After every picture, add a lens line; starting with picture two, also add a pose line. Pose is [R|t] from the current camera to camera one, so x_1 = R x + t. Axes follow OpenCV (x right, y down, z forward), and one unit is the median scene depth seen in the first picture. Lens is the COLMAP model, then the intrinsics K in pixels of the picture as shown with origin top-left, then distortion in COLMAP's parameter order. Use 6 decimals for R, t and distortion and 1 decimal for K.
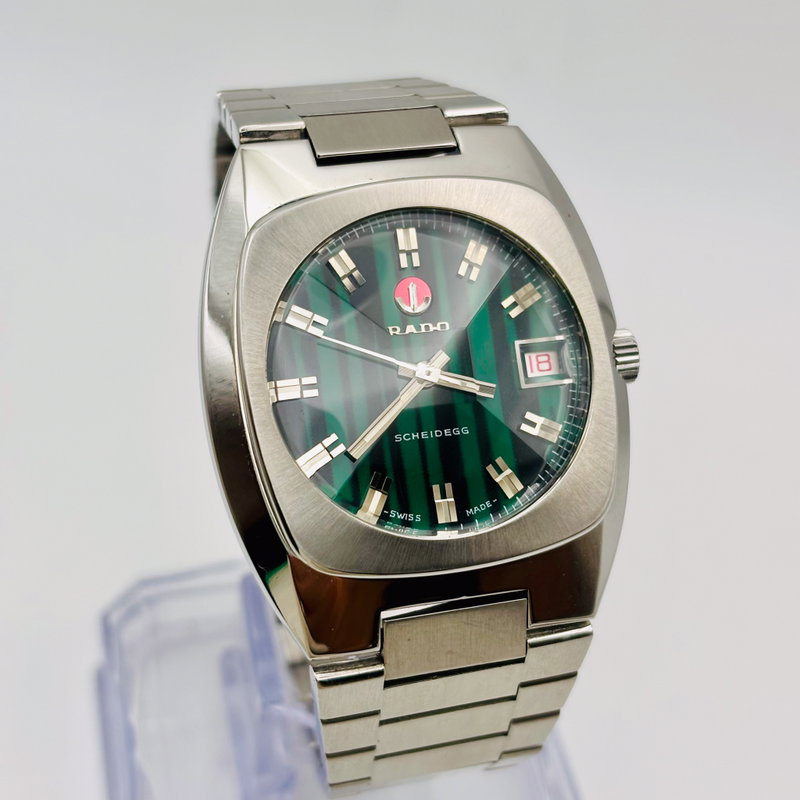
lens RADIAL K [[1673.1, 0, 398.7], [0, 1673.1, 377.2], [0, 0, 1]] dist [0.082737, -0.936179]
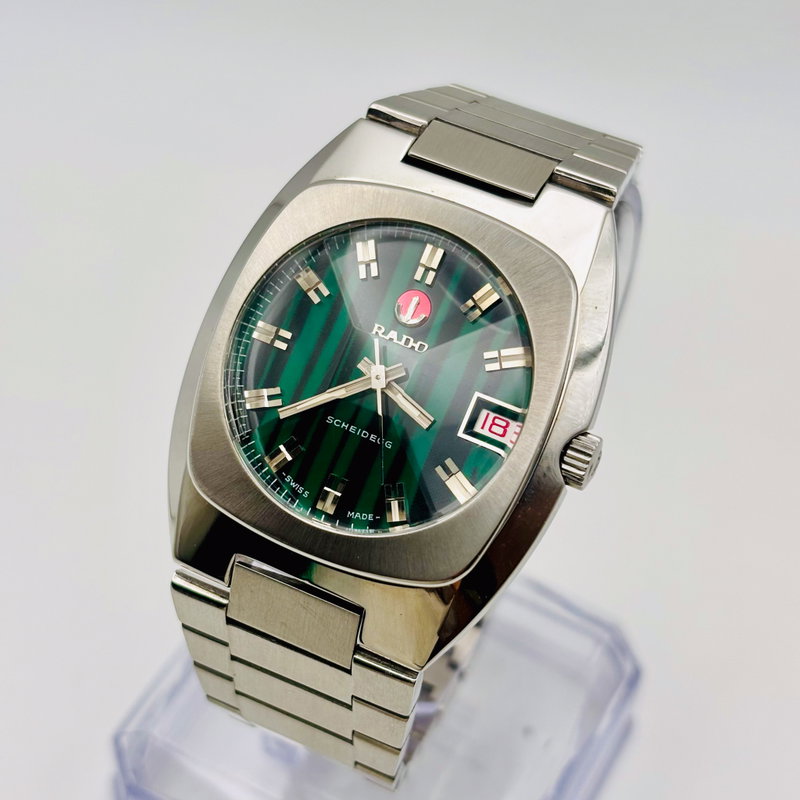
lens RADIAL K [[1673.1, 0, 398.7], [0, 1673.1, 377.2], [0, 0, 1]] dist [0.082737, -0.936179]
pose [[0.759112, 0.434326, -0.484882, 0.523859], [-0.438609, 0.891668, 0.112031, -0.122884], [0.481012, 0.127629, 0.867375, 0.100397]]
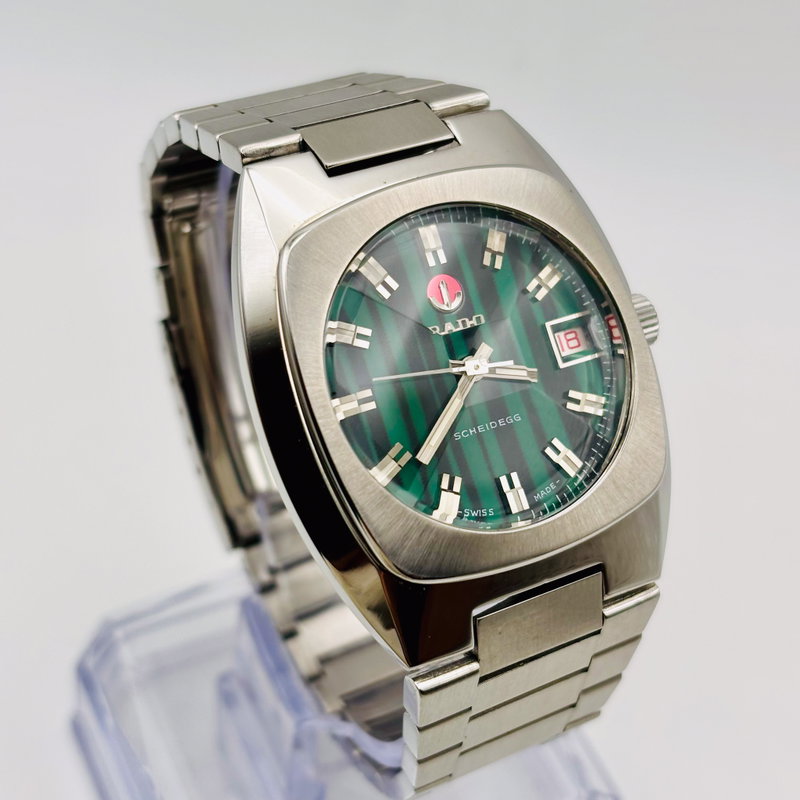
lens RADIAL K [[1673.1, 0, 398.7], [0, 1673.1, 377.2], [0, 0, 1]] dist [0.082737, -0.936179]
pose [[0.971394, -0.156536, 0.178576, -0.203878], [0.152651, 0.987647, 0.035379, -0.038593], [-0.181908, -0.007107, 0.983290, 0.023653]]
